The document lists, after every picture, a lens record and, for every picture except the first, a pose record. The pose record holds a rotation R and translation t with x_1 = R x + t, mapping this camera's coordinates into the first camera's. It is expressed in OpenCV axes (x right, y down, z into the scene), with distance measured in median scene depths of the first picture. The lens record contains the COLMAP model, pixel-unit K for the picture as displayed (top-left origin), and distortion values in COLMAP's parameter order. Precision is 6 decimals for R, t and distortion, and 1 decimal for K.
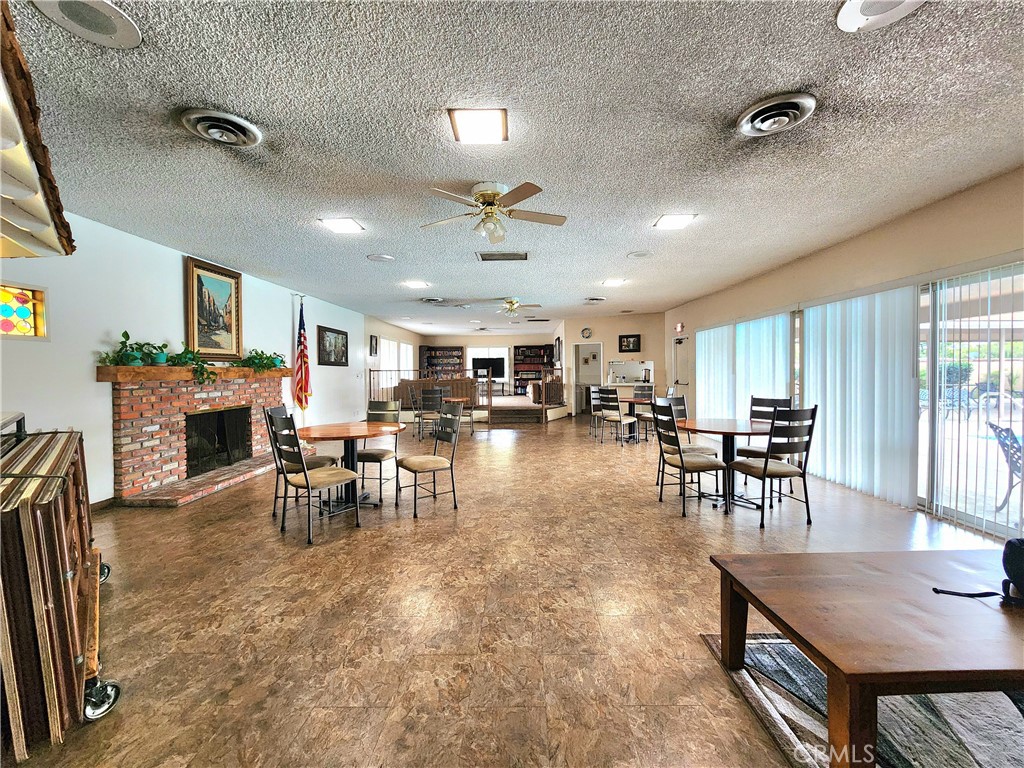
lens RADIAL K [[426.5, 0, 516.1], [0, 426.5, 376.5], [0, 0, 1]] dist [0.000181, 0.000047]
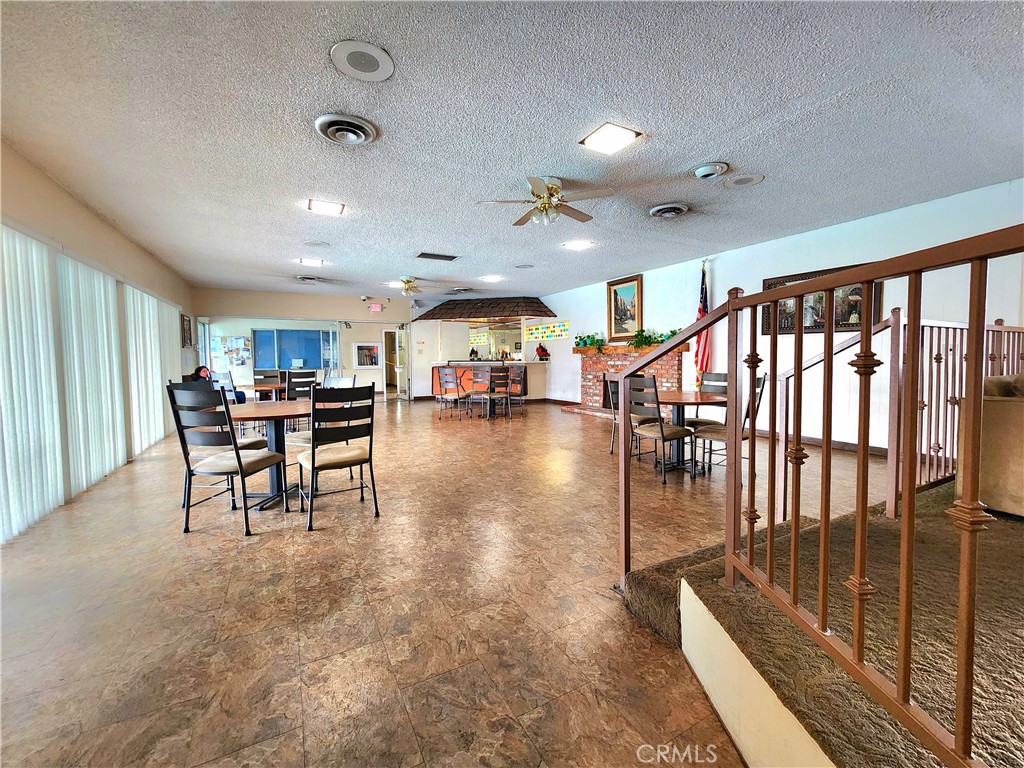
lens RADIAL K [[426.5, 0, 516.1], [0, 426.5, 376.5], [0, 0, 1]] dist [0.000181, 0.000047]
pose [[-0.868818, 0.039470, -0.493556, 0.387173], [0.010466, 0.998059, 0.061392, -0.007868], [0.495021, 0.048173, -0.867544, 2.122745]]
